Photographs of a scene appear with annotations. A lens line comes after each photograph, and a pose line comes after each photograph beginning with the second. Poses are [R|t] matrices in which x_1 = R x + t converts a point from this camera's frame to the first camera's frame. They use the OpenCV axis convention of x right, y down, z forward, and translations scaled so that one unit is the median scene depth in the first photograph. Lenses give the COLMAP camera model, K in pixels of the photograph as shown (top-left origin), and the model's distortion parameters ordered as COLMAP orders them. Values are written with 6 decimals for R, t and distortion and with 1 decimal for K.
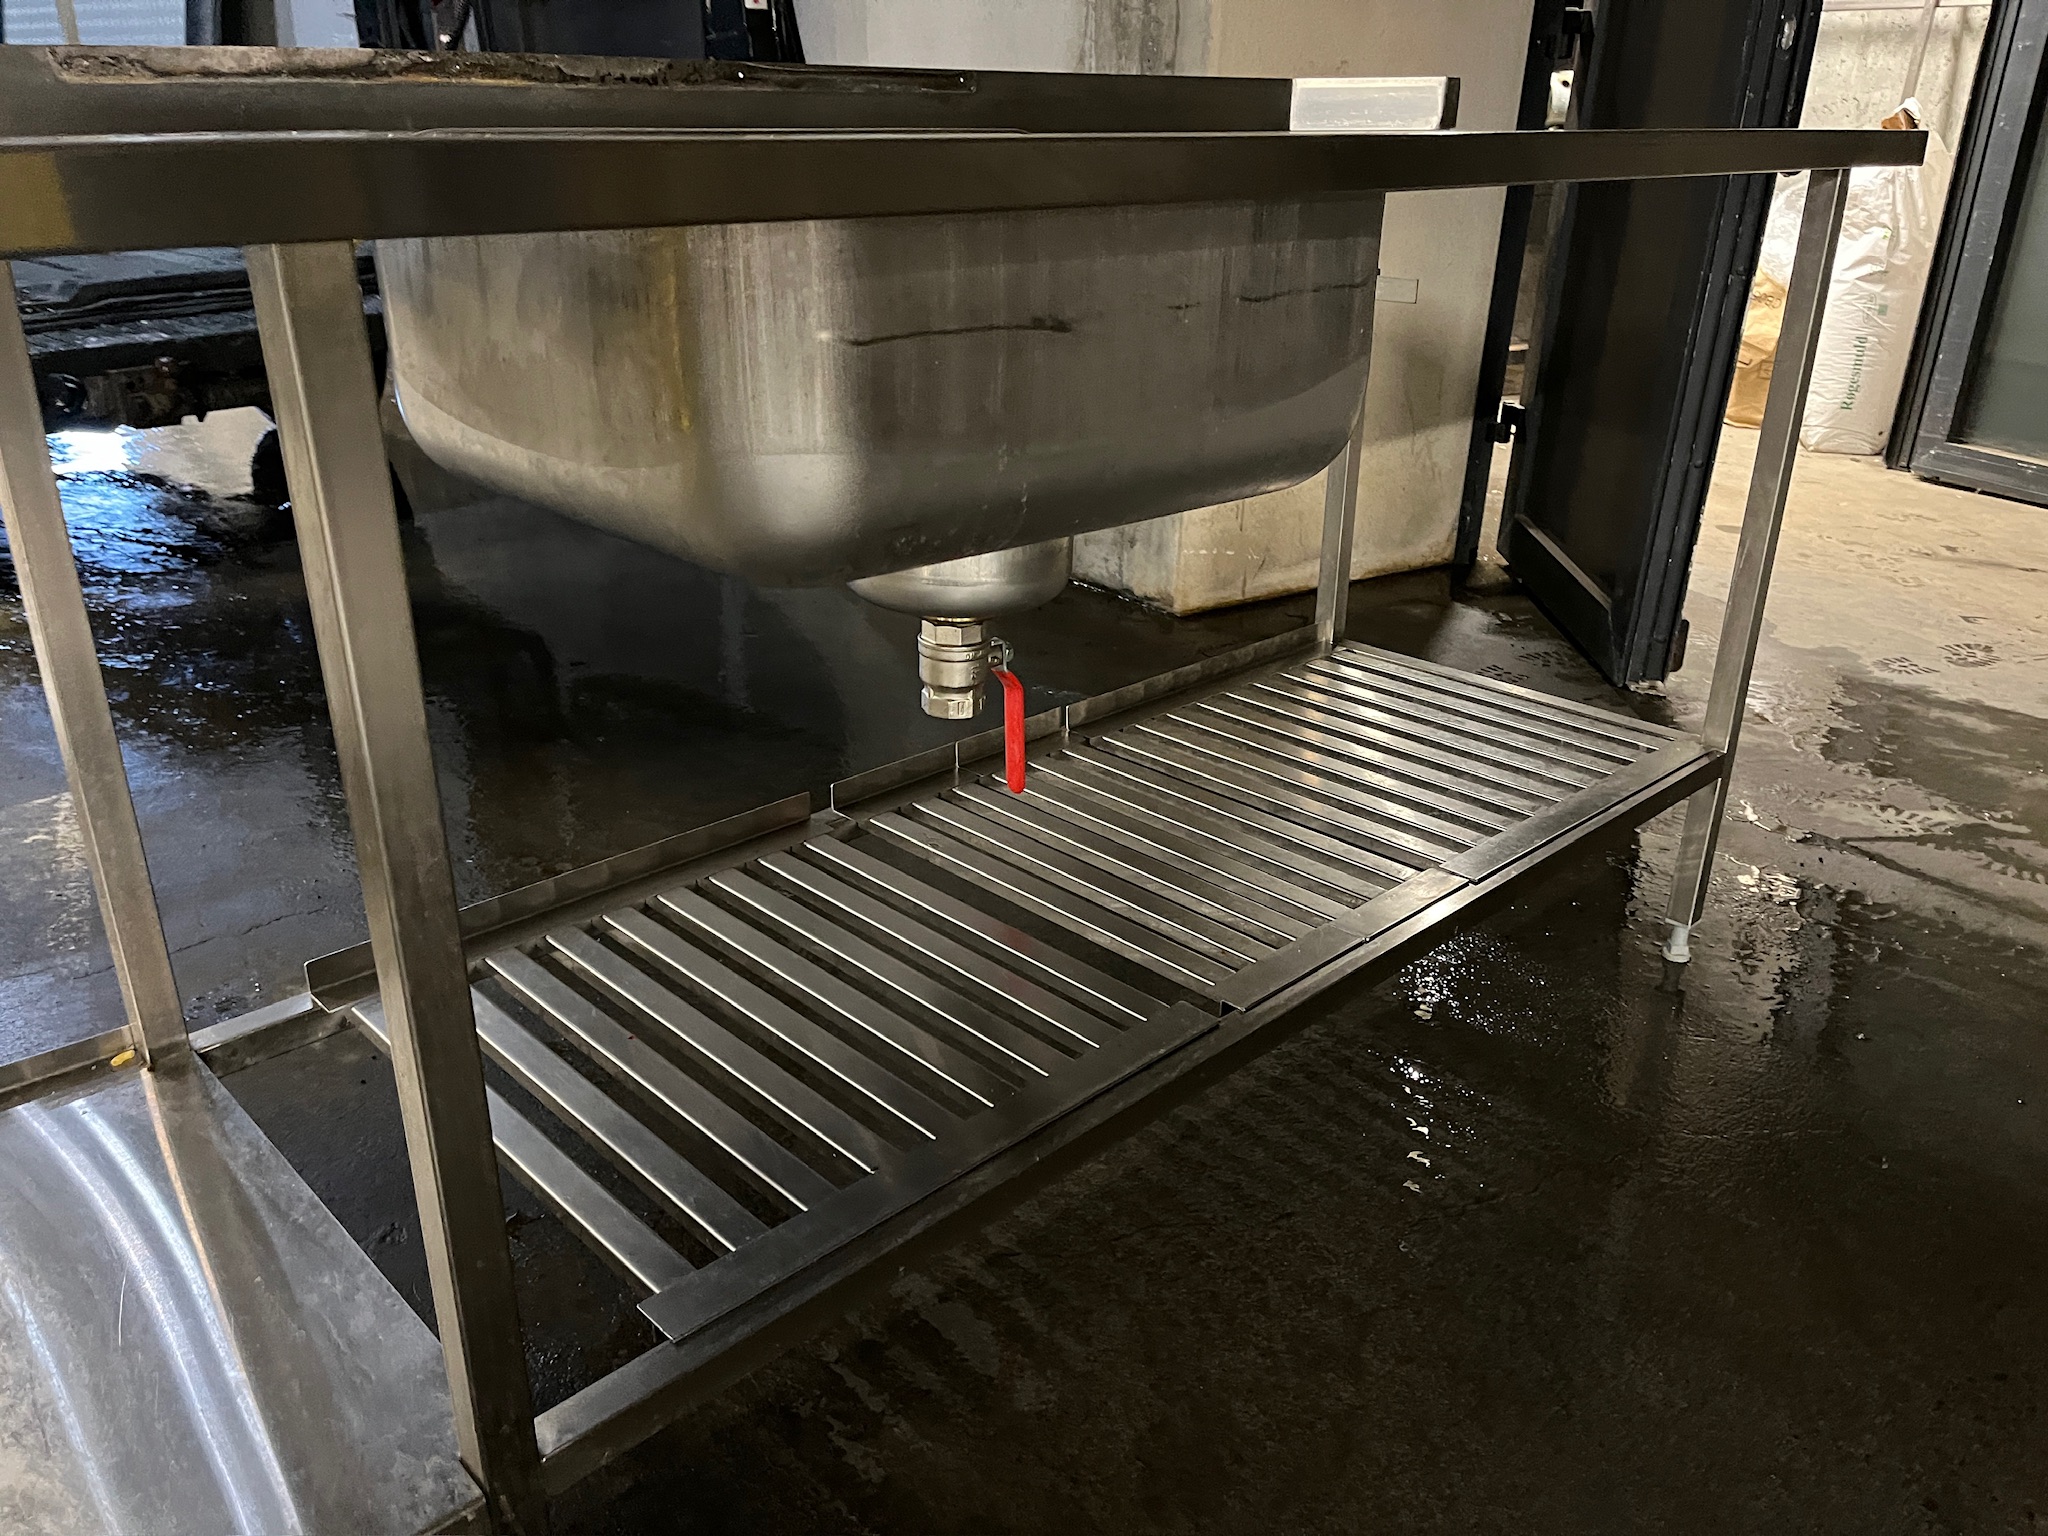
lens RADIAL K [[1538.5, 0, 1006.9], [0, 1538.5, 764.6], [0, 0, 1]] dist [0.079686, -0.102456]
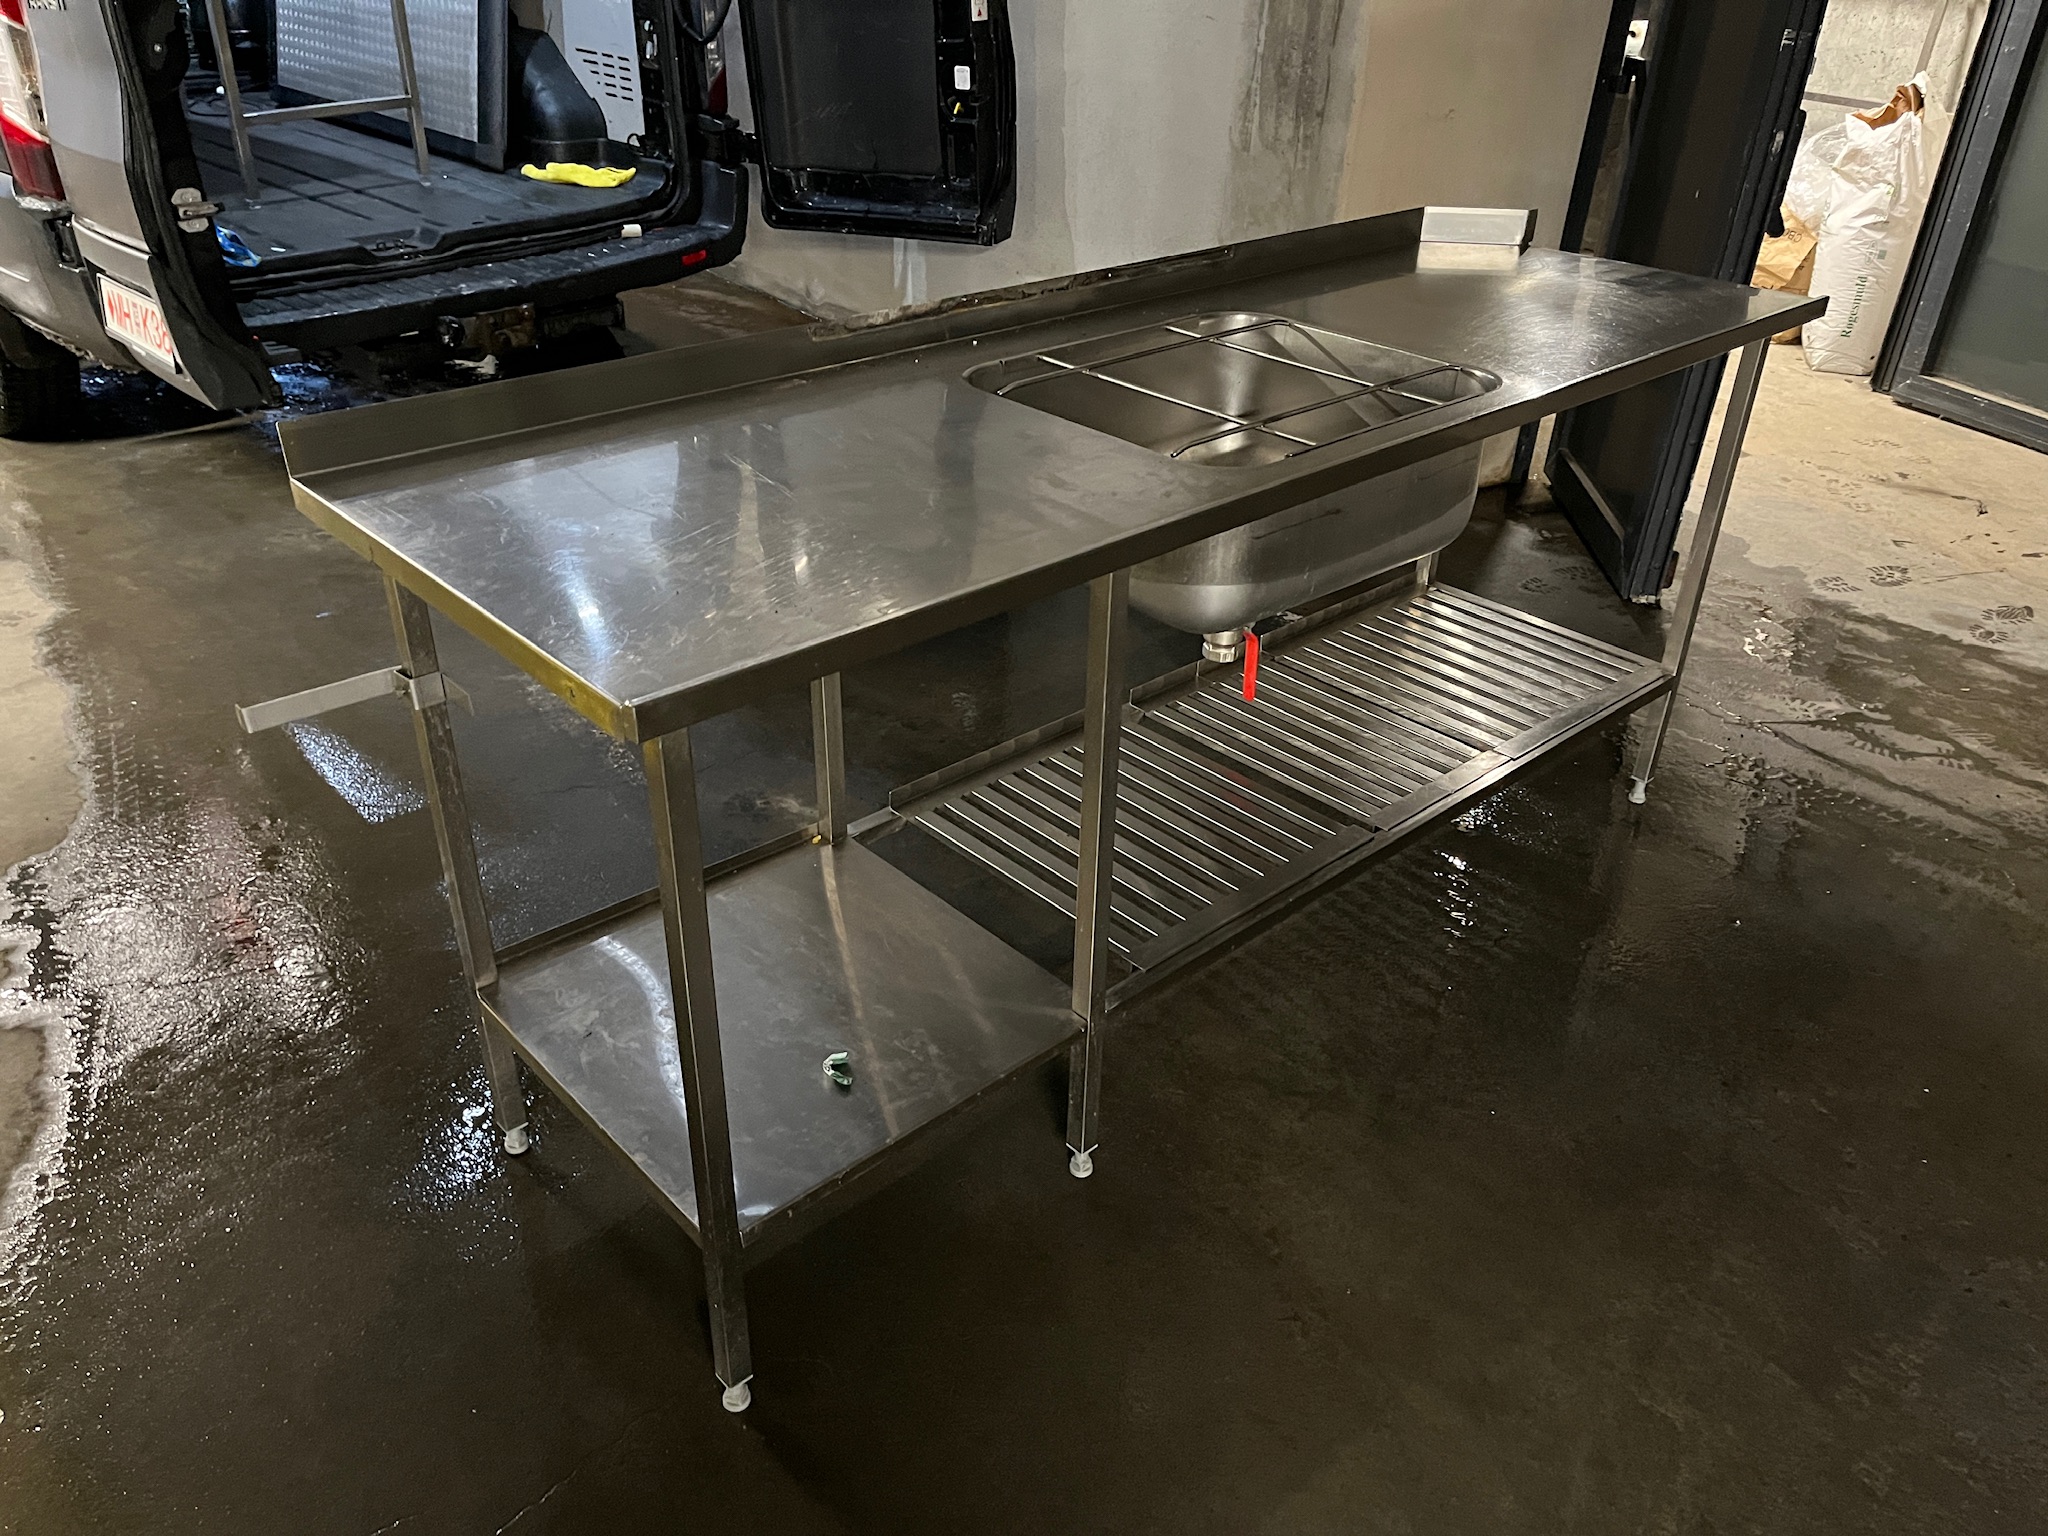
lens RADIAL K [[1540.2, 0, 1033.5], [0, 1540.2, 766.6], [0, 0, 1]] dist [0.081505, -0.098620]
pose [[0.999695, 0.024679, 0.000169, -0.130702], [-0.024493, 0.991270, 0.129554, -0.070627], [0.003029, -0.129518, 0.991572, -0.401385]]
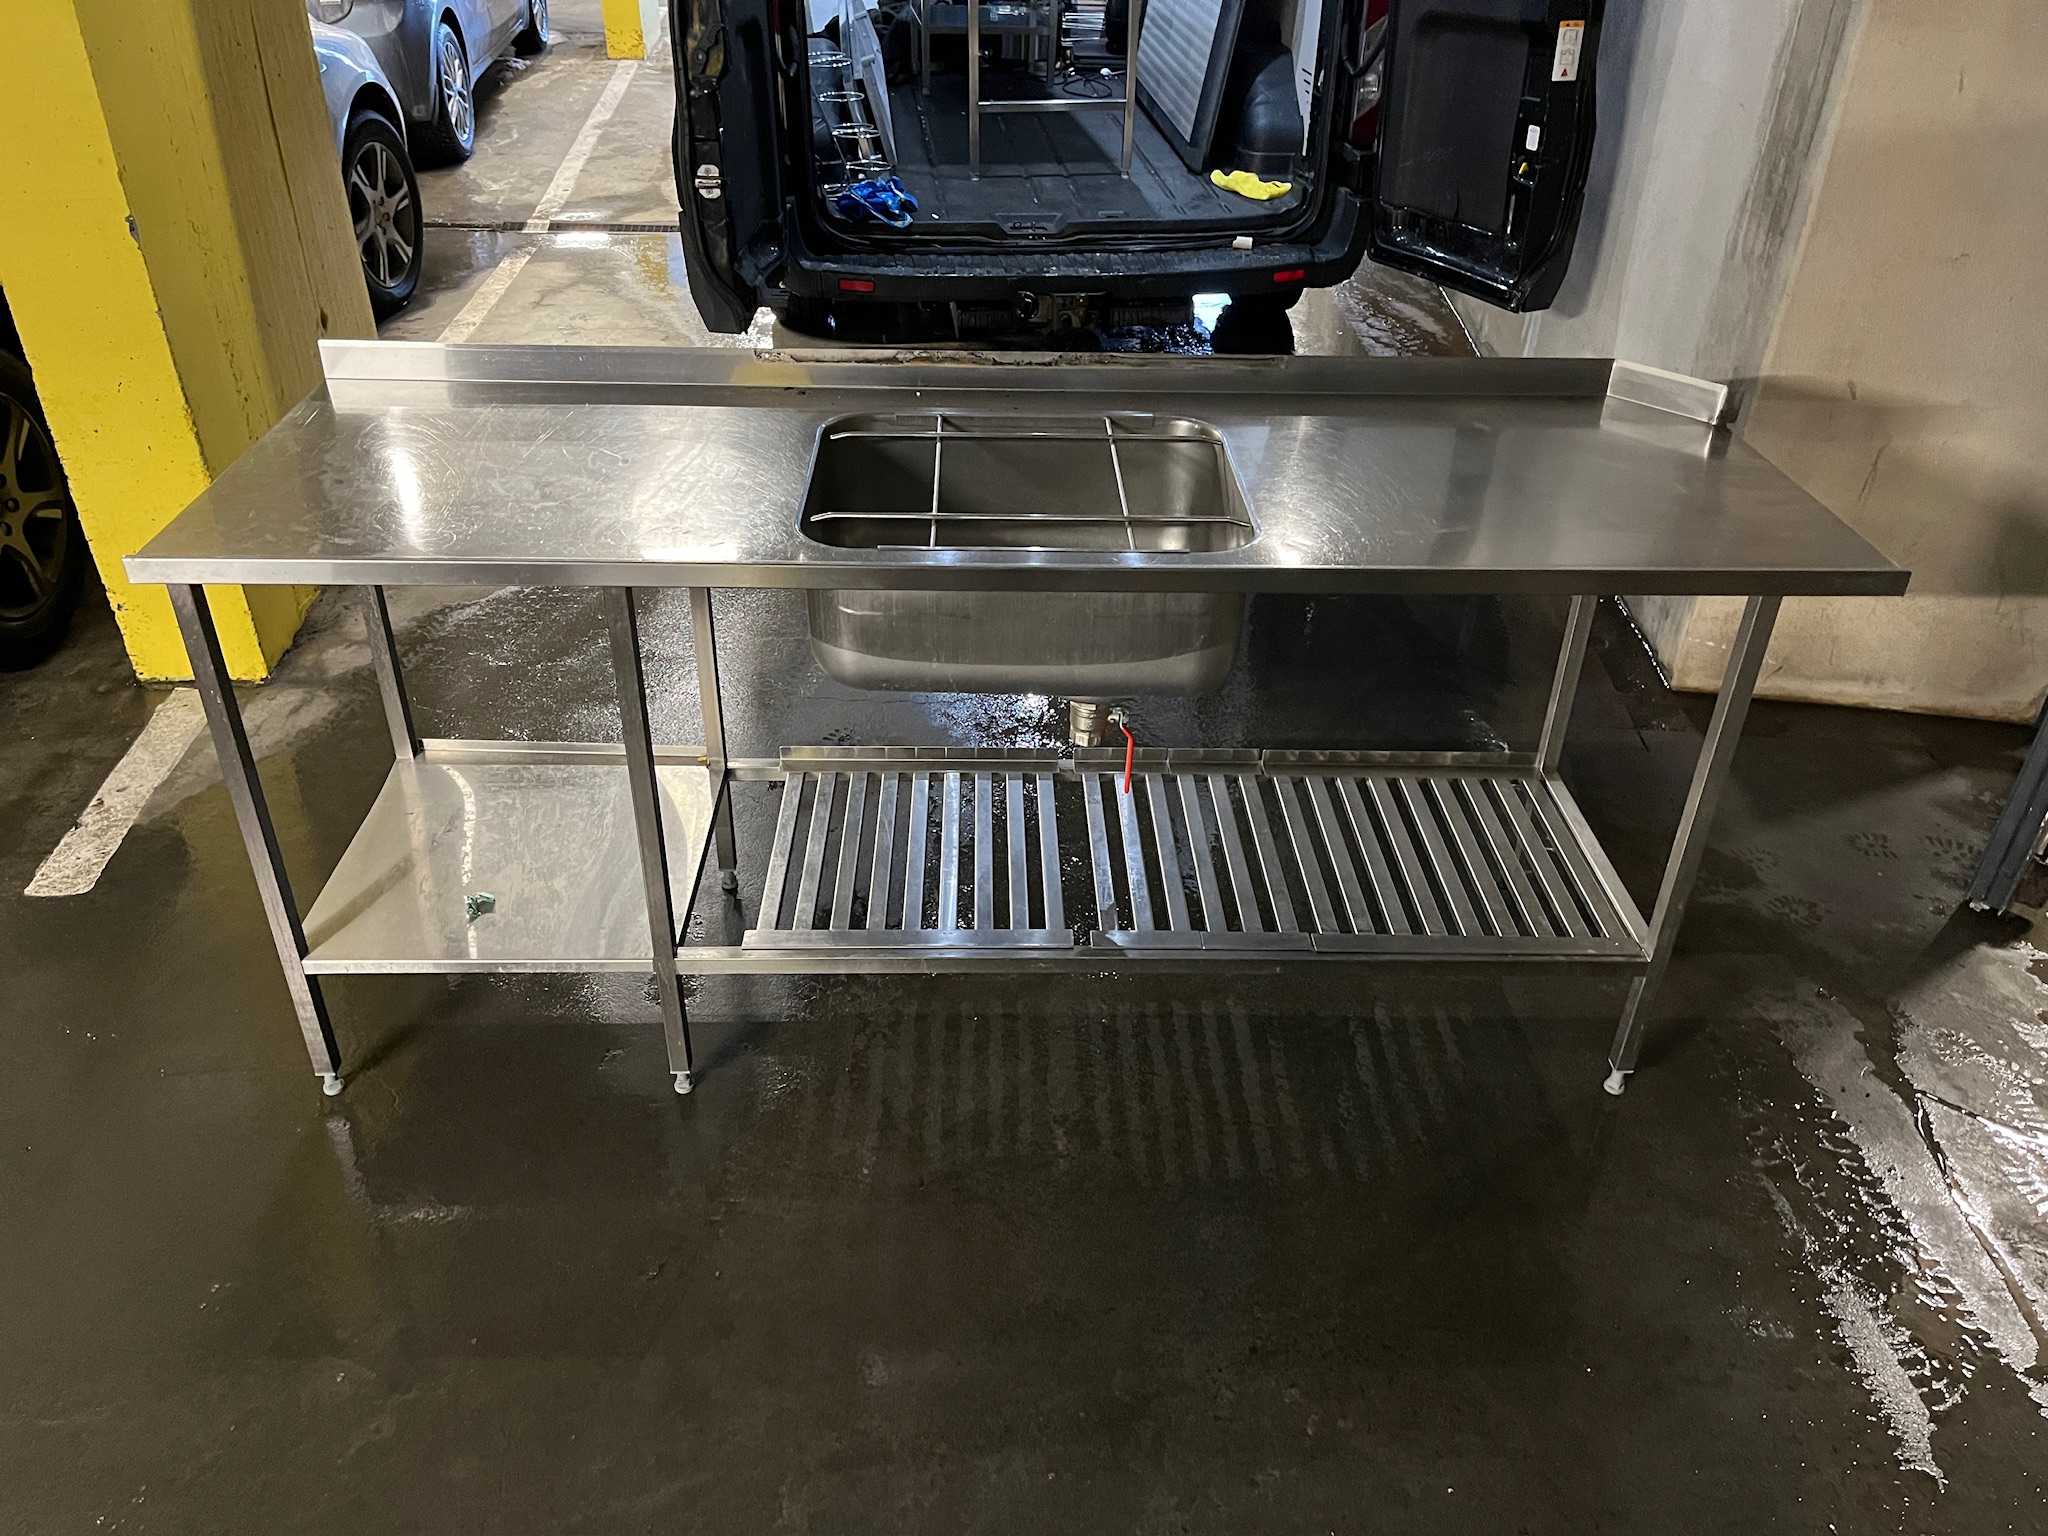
lens RADIAL K [[1540.2, 0, 1033.5], [0, 1540.2, 766.6], [0, 0, 1]] dist [0.081505, -0.098620]
pose [[0.743101, 0.366355, -0.559986, 0.502103], [-0.275588, 0.930109, 0.242792, -0.226889], [0.609797, -0.026094, 0.792128, -0.249674]]
